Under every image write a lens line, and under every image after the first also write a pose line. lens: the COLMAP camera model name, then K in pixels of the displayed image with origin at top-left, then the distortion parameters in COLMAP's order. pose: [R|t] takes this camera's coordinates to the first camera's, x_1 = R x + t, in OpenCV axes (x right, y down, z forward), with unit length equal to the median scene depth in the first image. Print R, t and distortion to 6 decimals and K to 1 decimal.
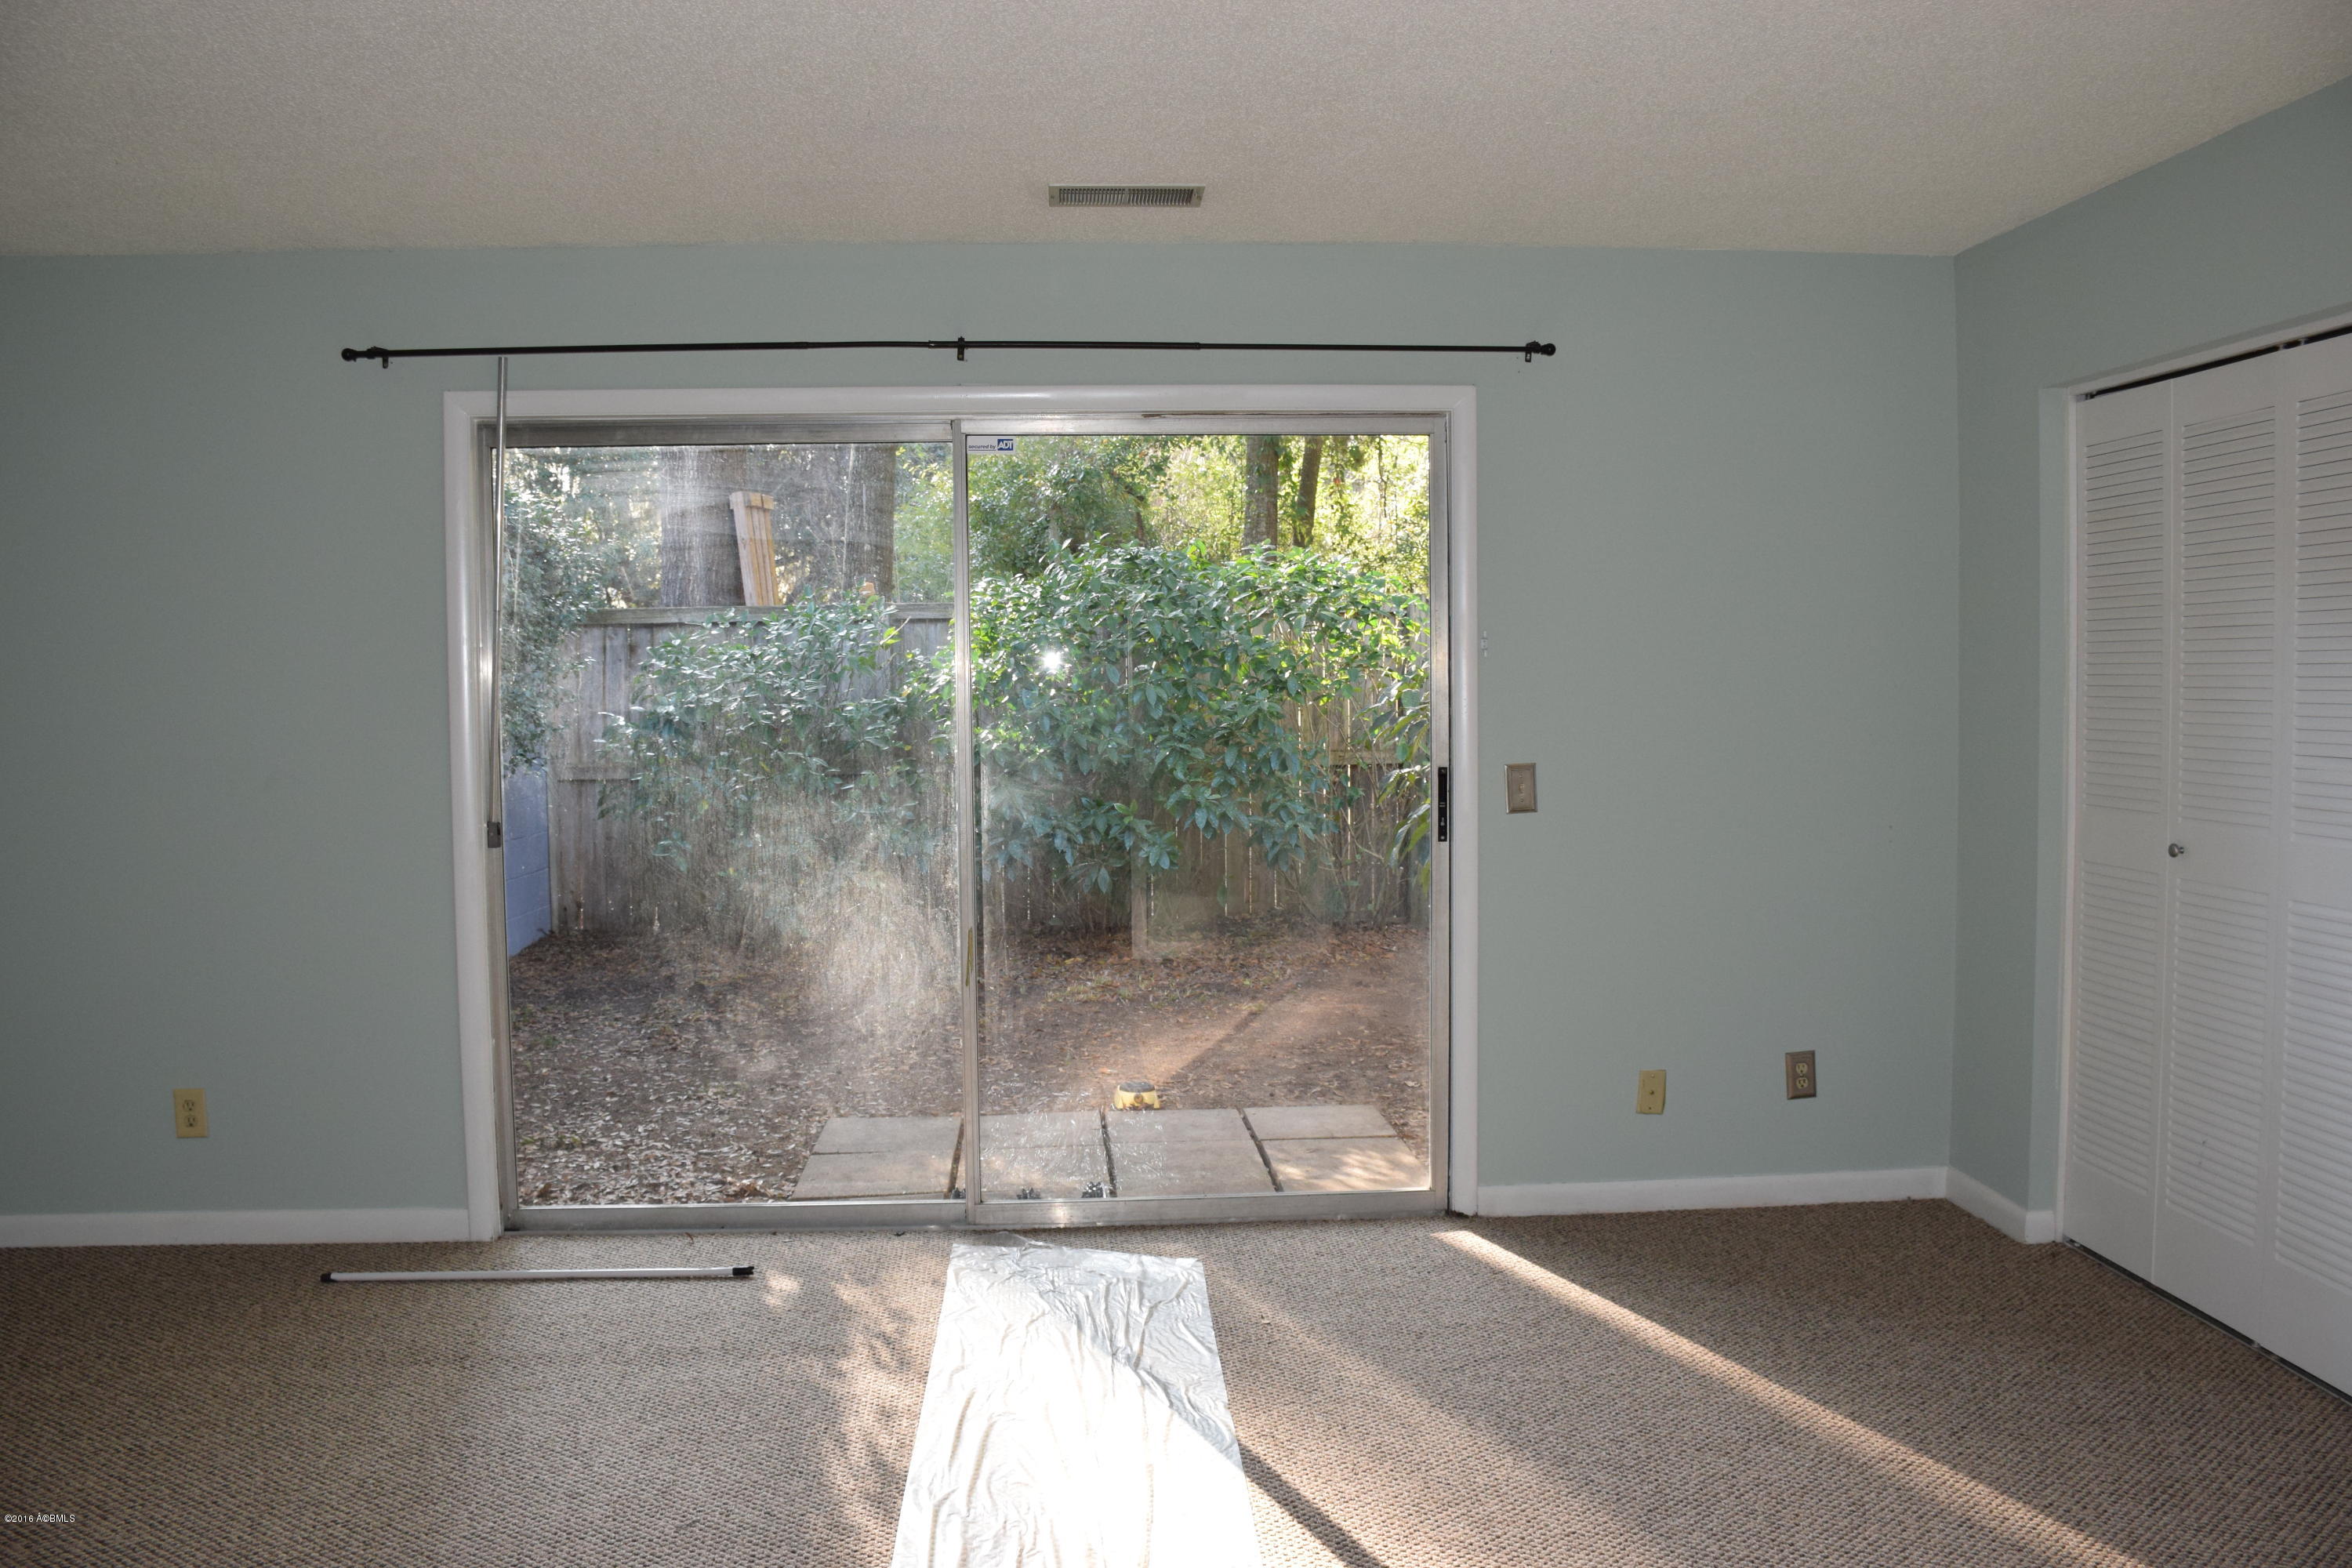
lens RADIAL K [[1842.7, 0, 1176.0], [0, 1842.7, 784.0], [0, 0, 1]] dist [-0.144191, 0.105720]
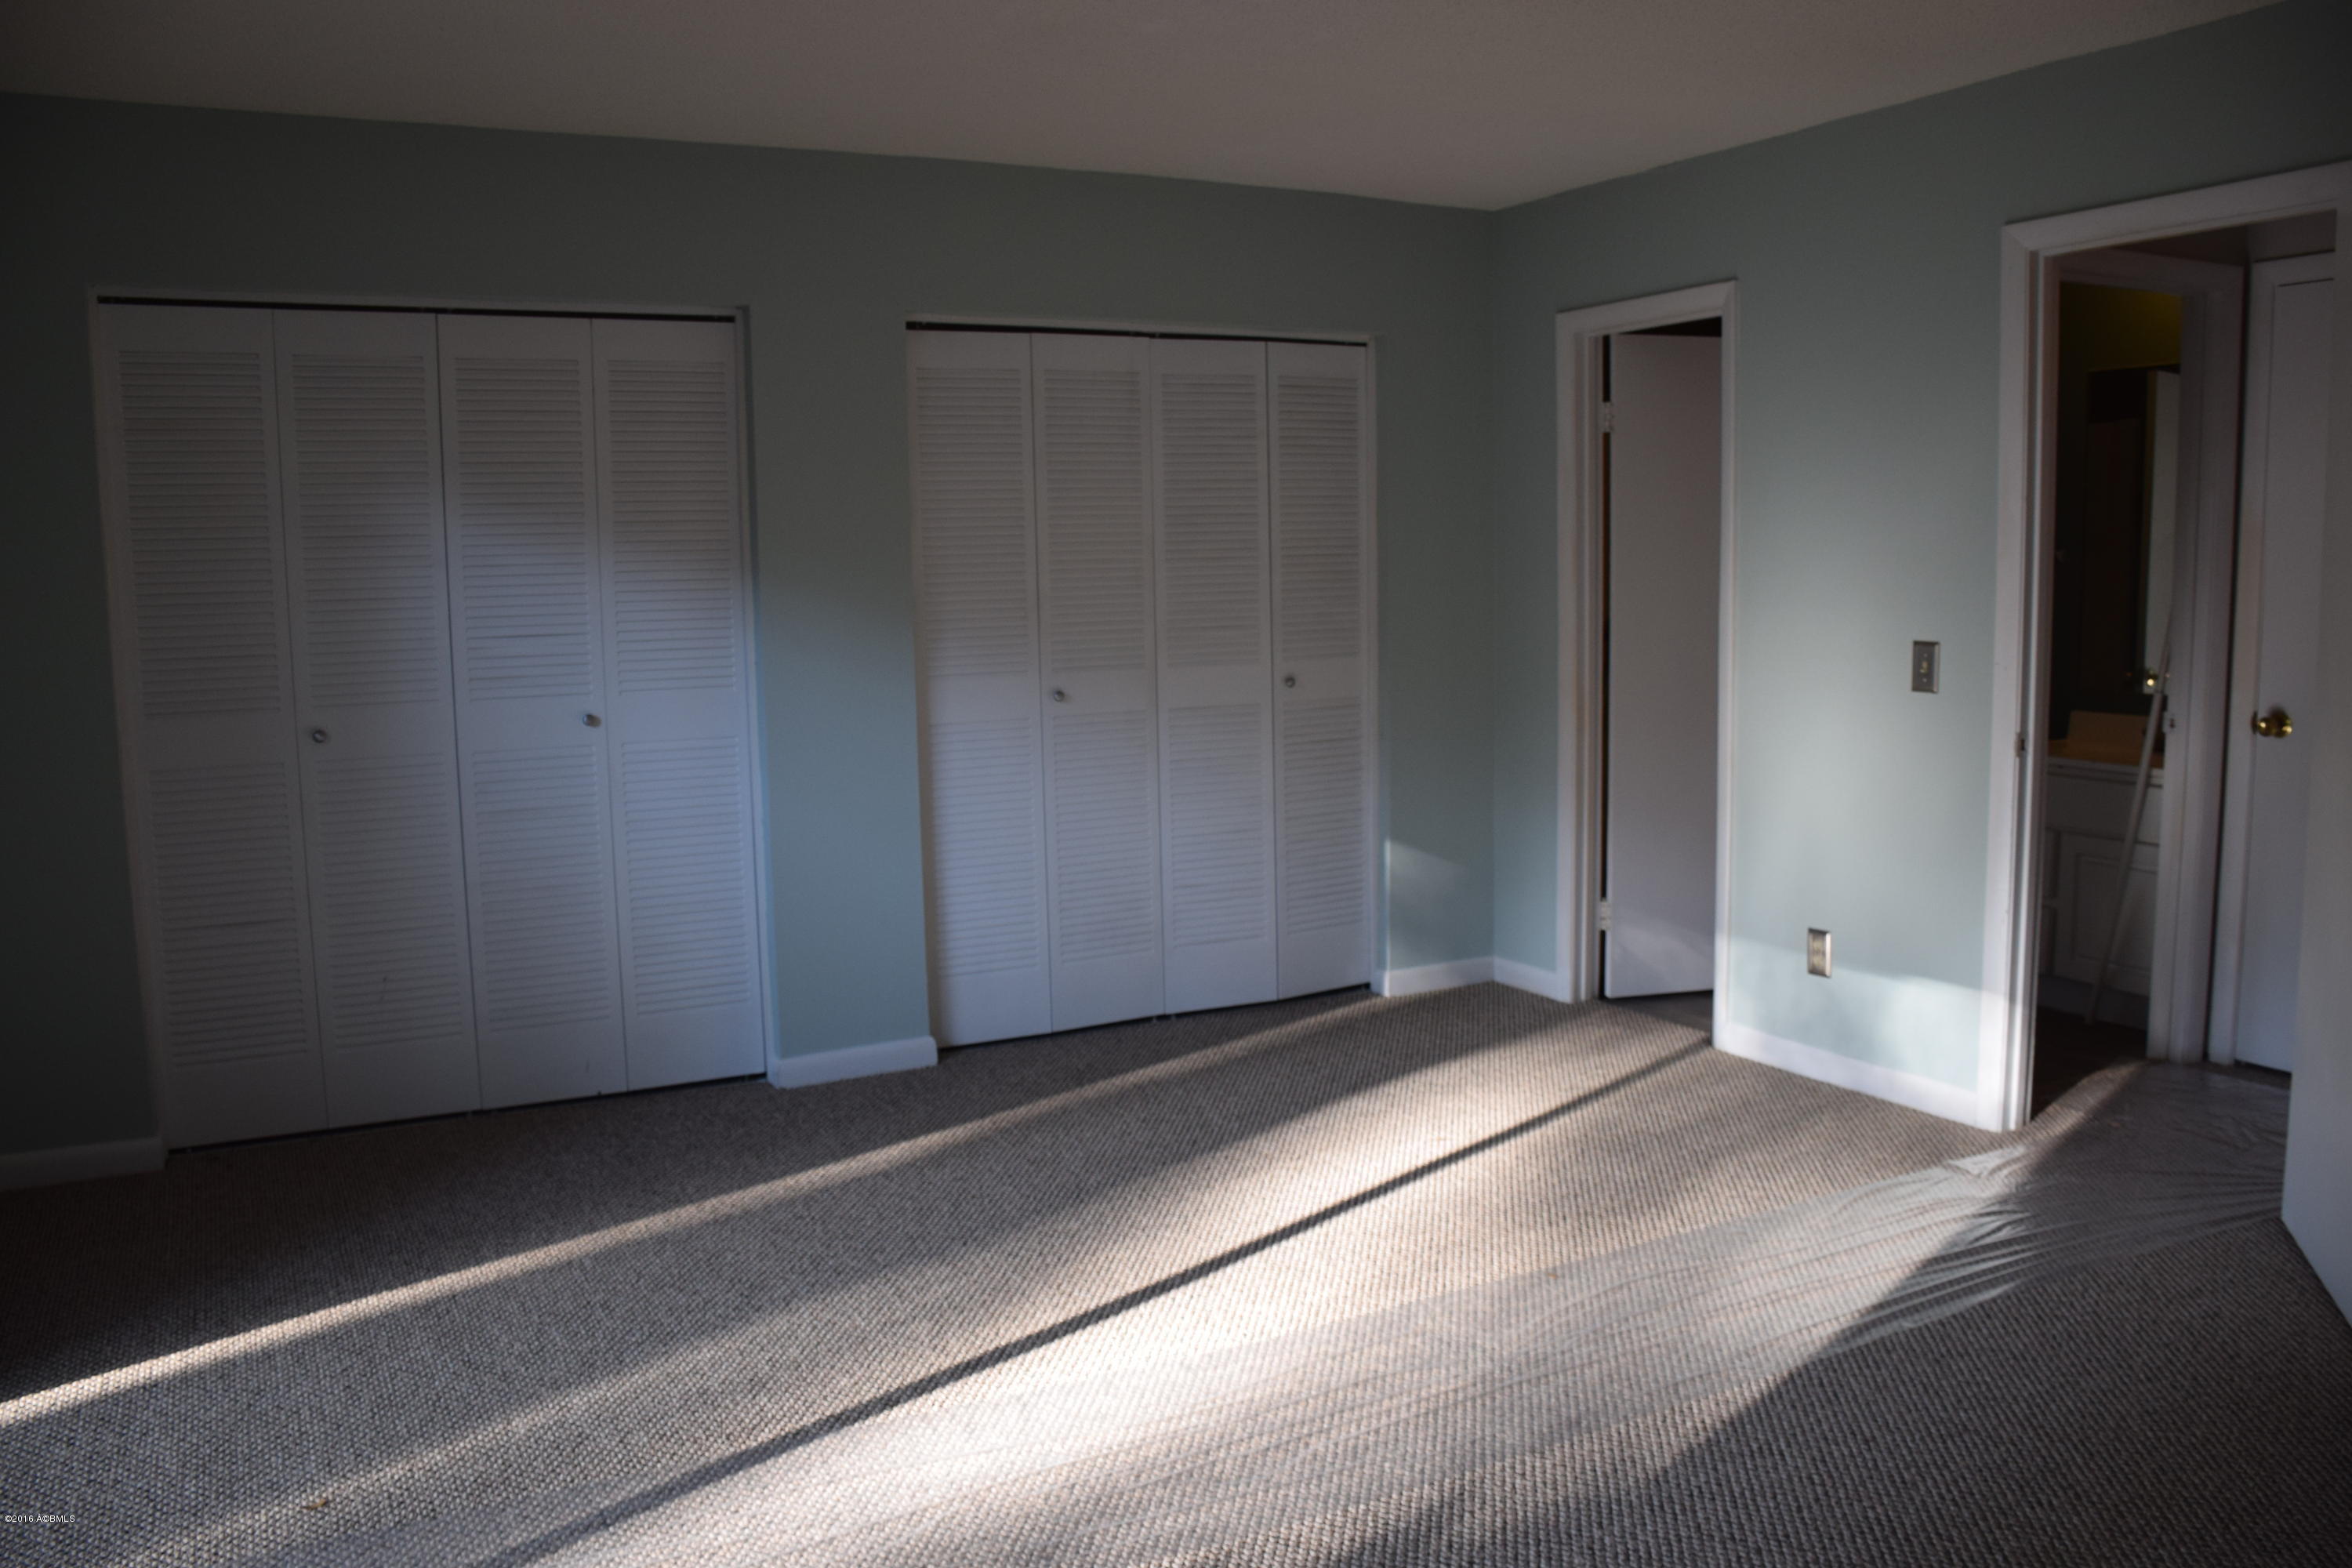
lens RADIAL K [[1842.7, 0, 1176.0], [0, 1842.7, 784.0], [0, 0, 1]] dist [-0.144191, 0.105720]
pose [[-0.408443, -0.088076, 0.908525, -0.630898], [0.072076, 0.989114, 0.128291, -0.036163], [-0.909934, 0.117883, -0.397649, 0.882200]]
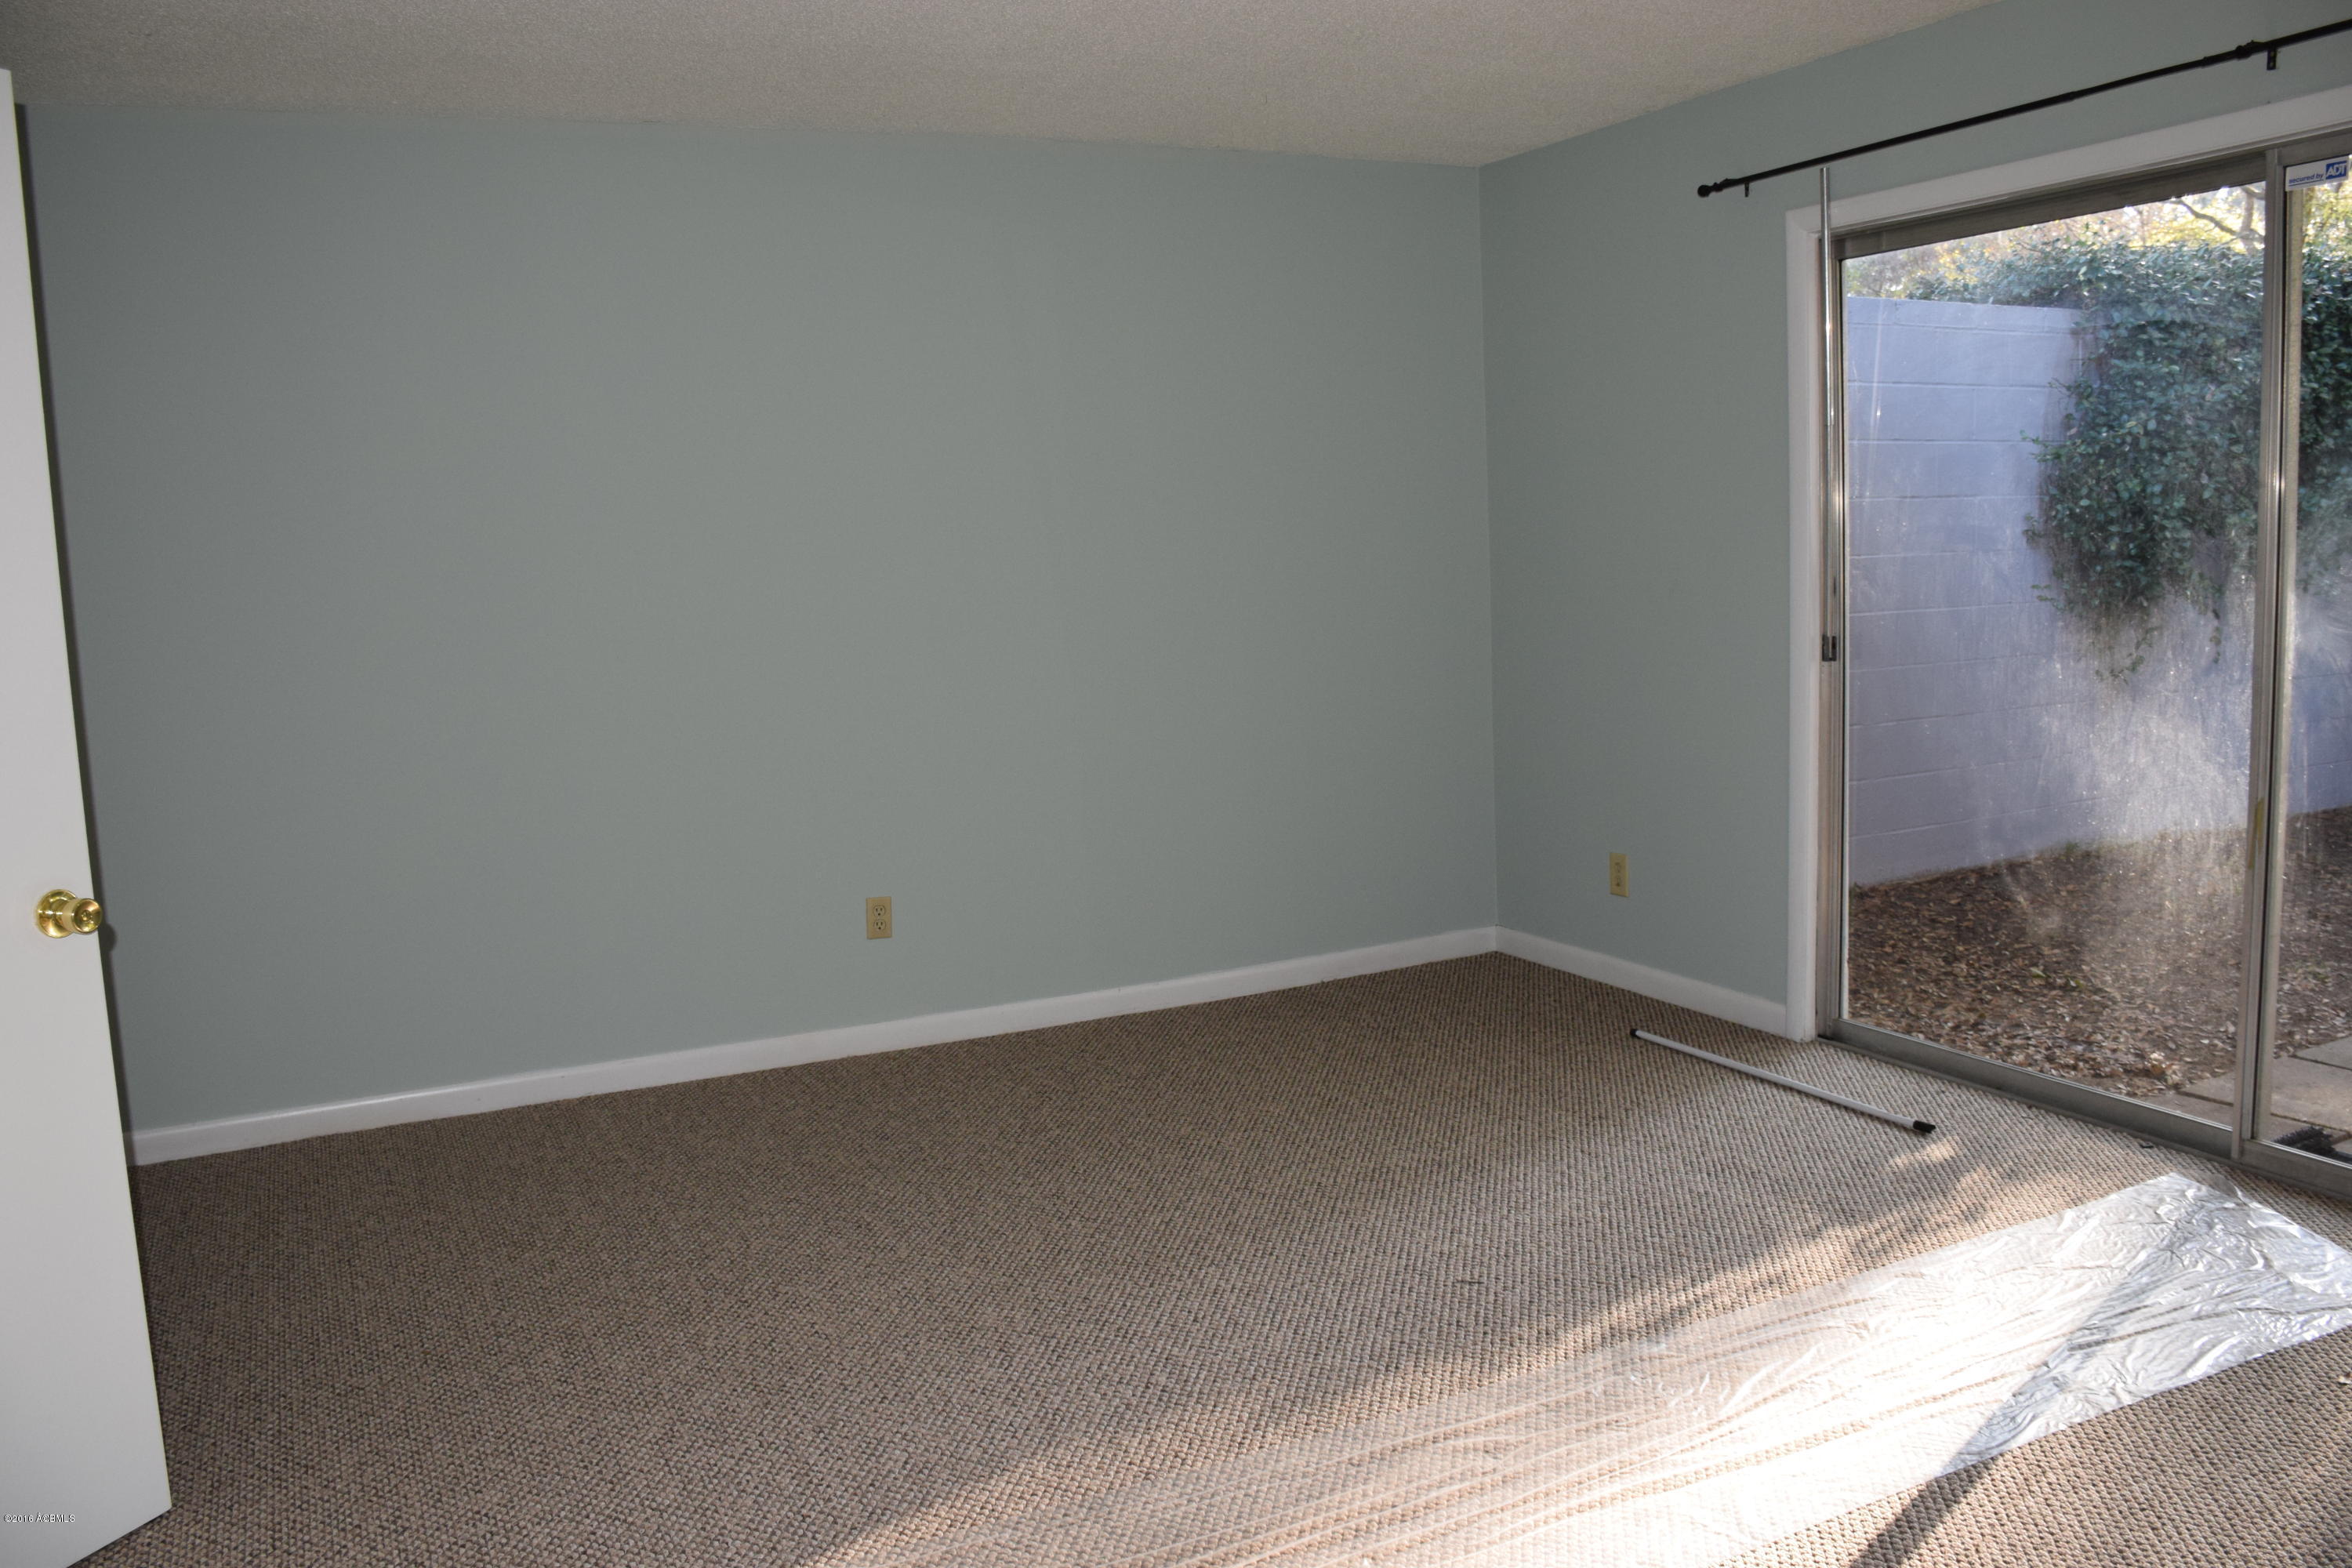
lens RADIAL K [[1842.7, 0, 1176.0], [0, 1842.7, 784.0], [0, 0, 1]] dist [-0.144191, 0.105720]
pose [[0.379067, 0.118921, -0.917696, 0.454435], [-0.016505, 0.992419, 0.121786, -0.015124], [0.925222, -0.031019, 0.378156, 0.298393]]
